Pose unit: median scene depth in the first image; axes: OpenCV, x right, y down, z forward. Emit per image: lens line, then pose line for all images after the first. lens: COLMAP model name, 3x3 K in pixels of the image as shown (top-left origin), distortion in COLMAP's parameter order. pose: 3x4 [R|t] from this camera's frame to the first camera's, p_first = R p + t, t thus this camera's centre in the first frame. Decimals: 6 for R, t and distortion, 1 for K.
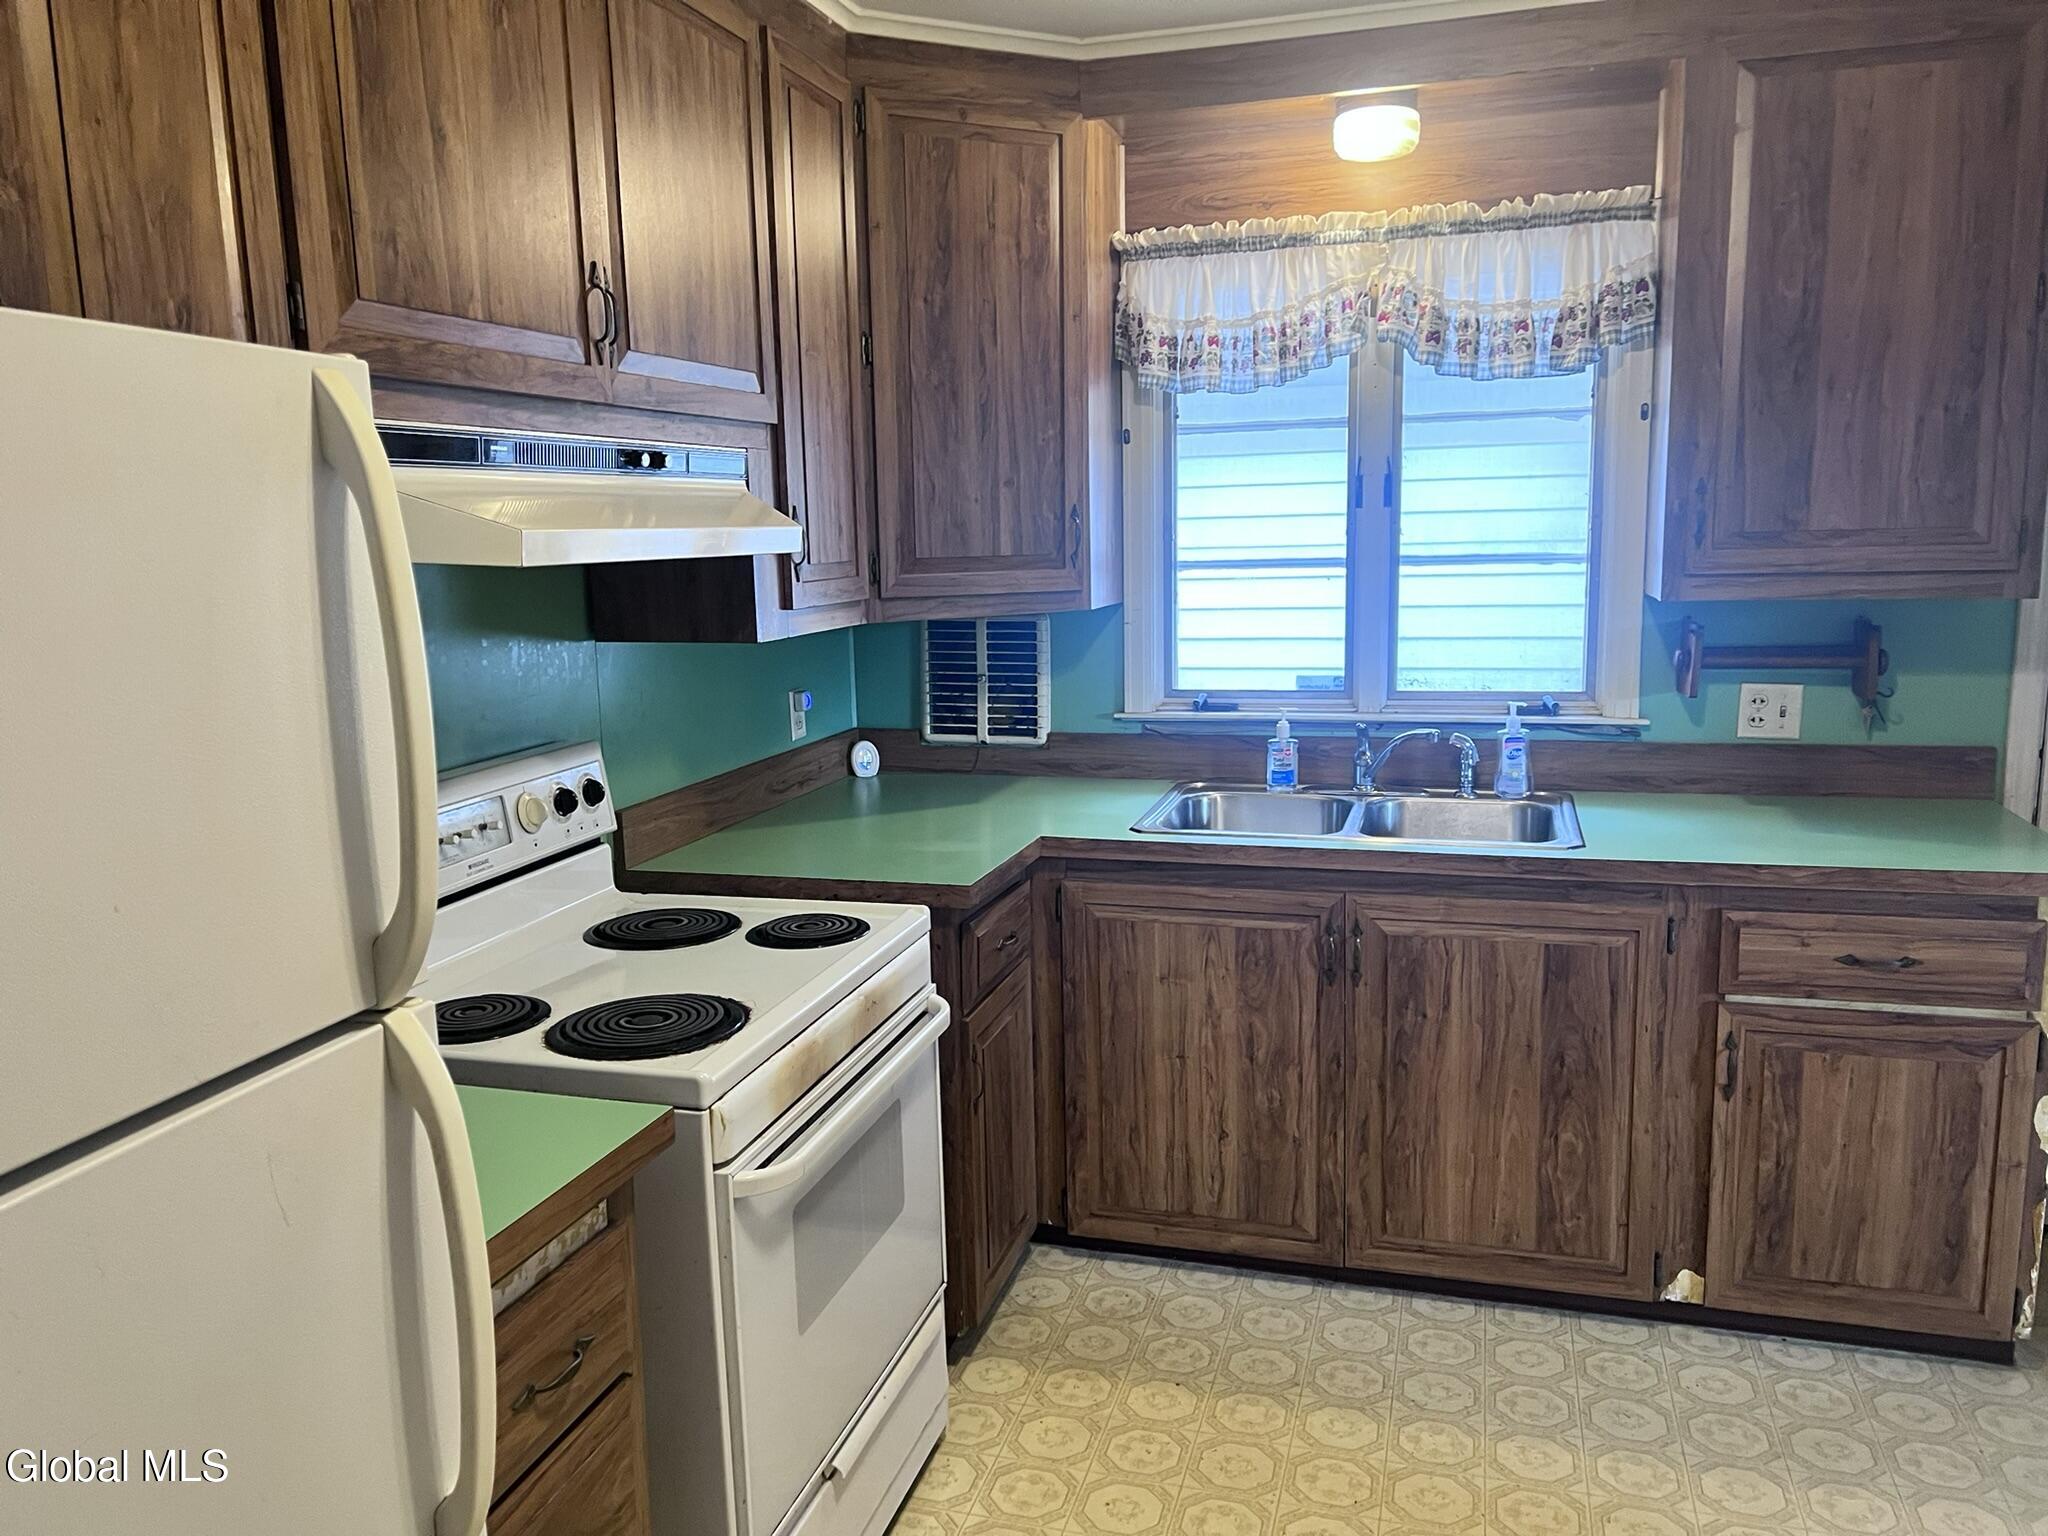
lens RADIAL K [[1542.0, 0, 1022.6], [0, 1542.0, 775.7], [0, 0, 1]] dist [0.046178, -0.042299]
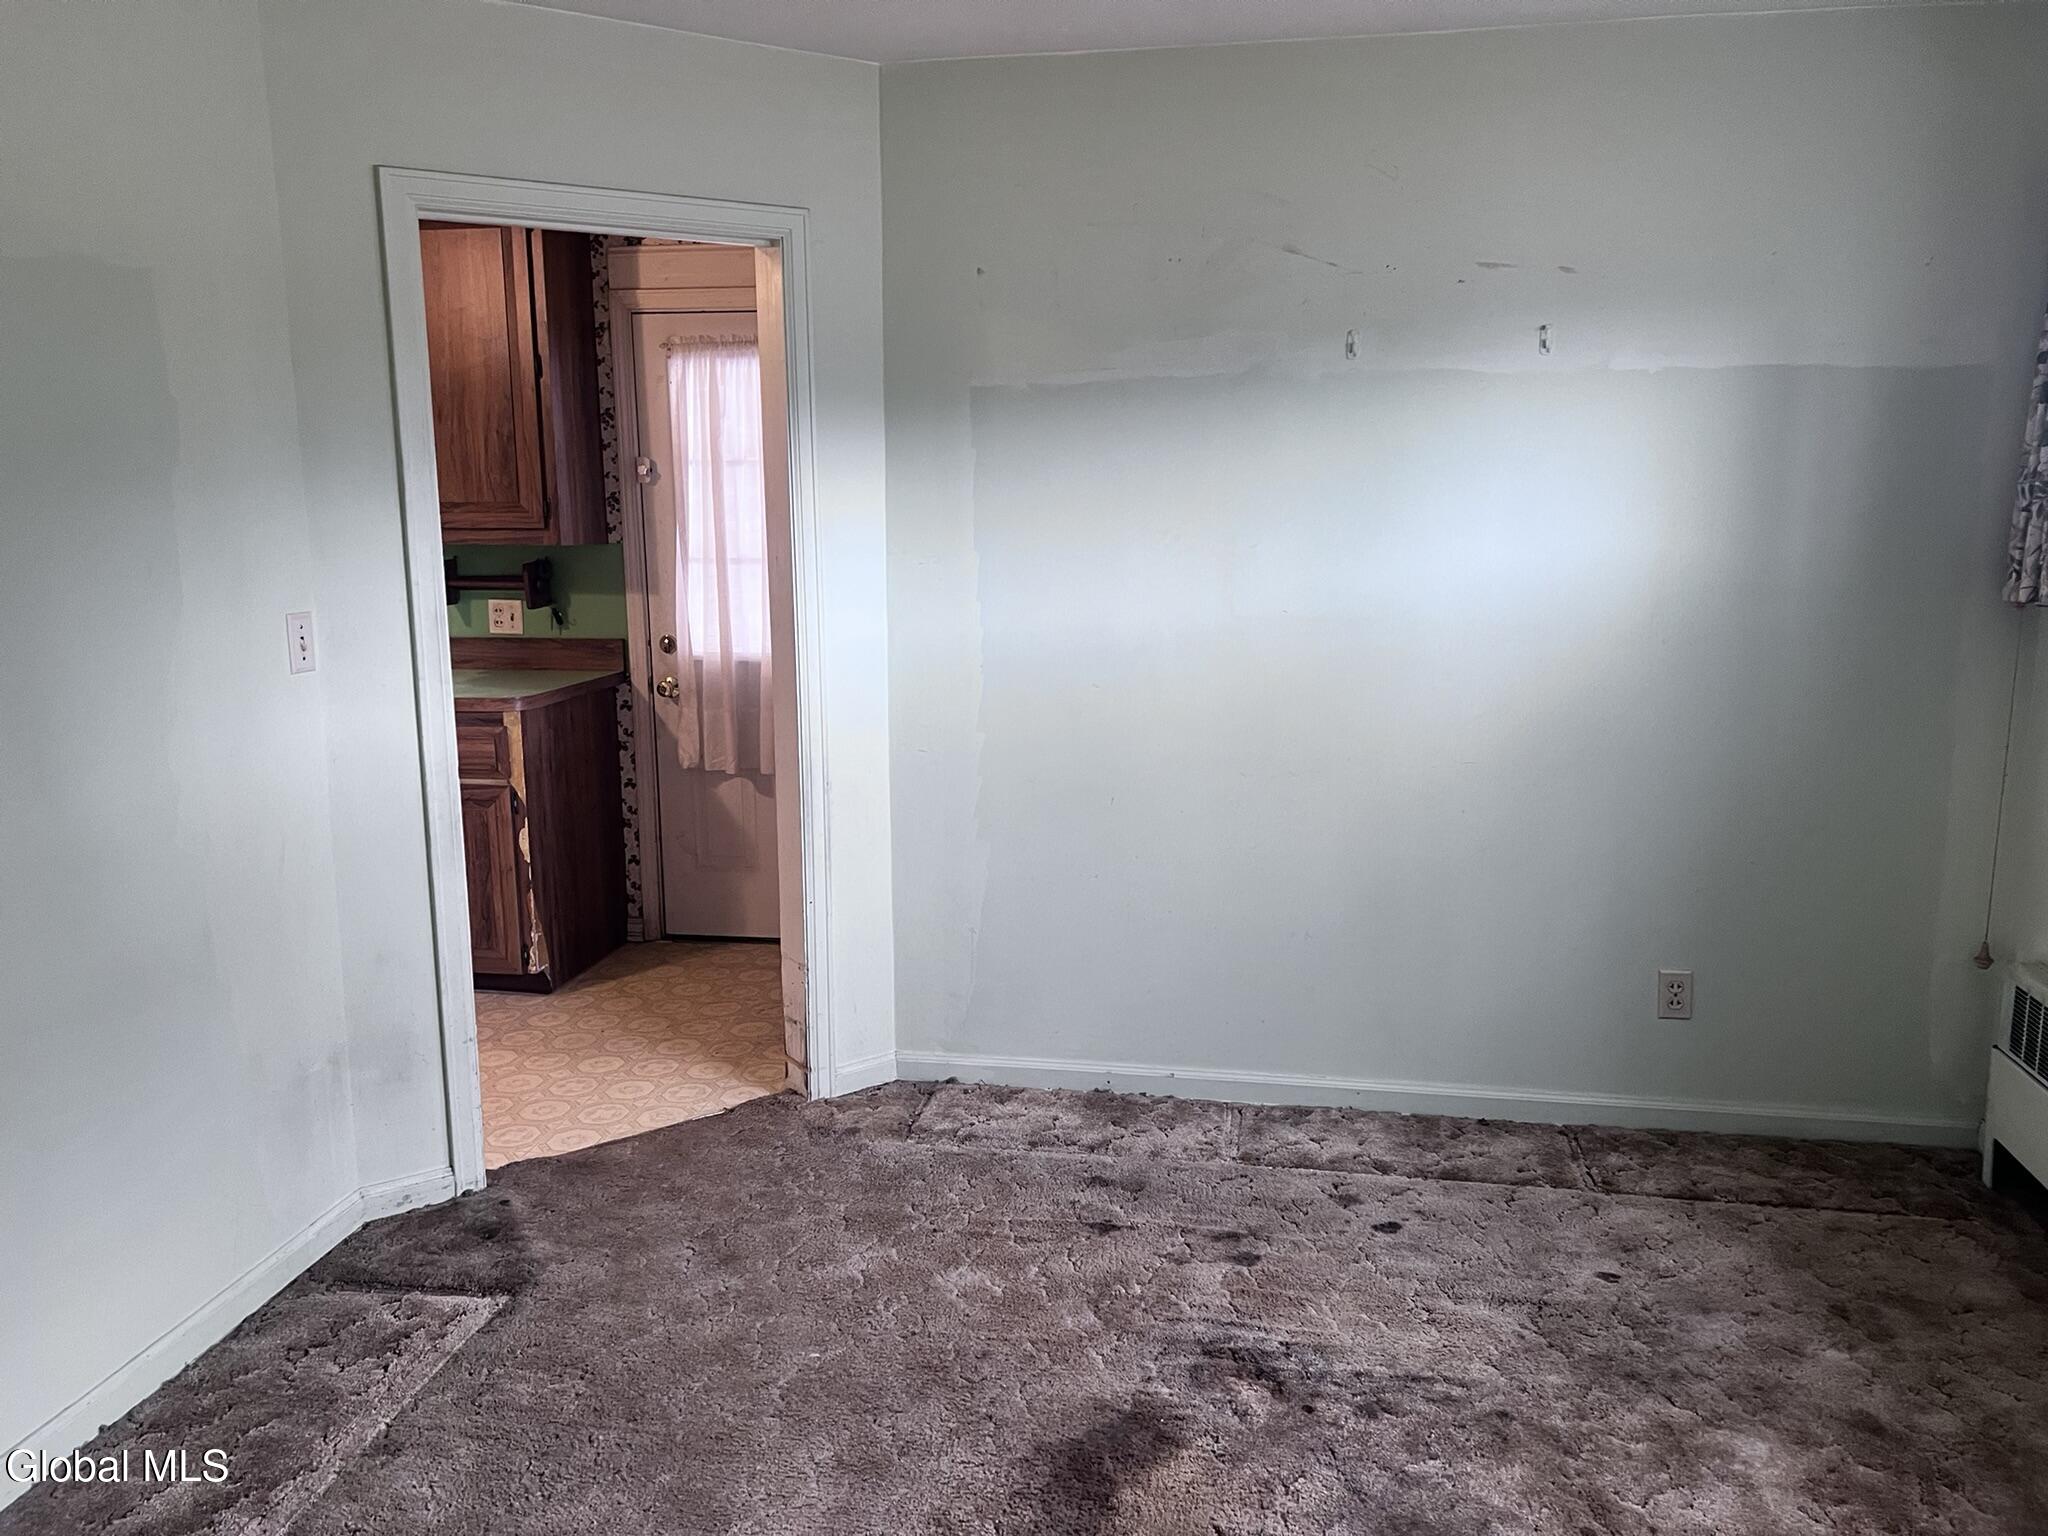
lens RADIAL K [[1542.0, 0, 1022.2], [0, 1542.0, 761.9], [0, 0, 1]] dist [0.046178, -0.042299]
pose [[0.994255, 0.002328, 0.107016, 0.857683], [-0.002941, 0.999980, 0.005570, 0.099277], [-0.107001, -0.005853, 0.994242, -0.657028]]
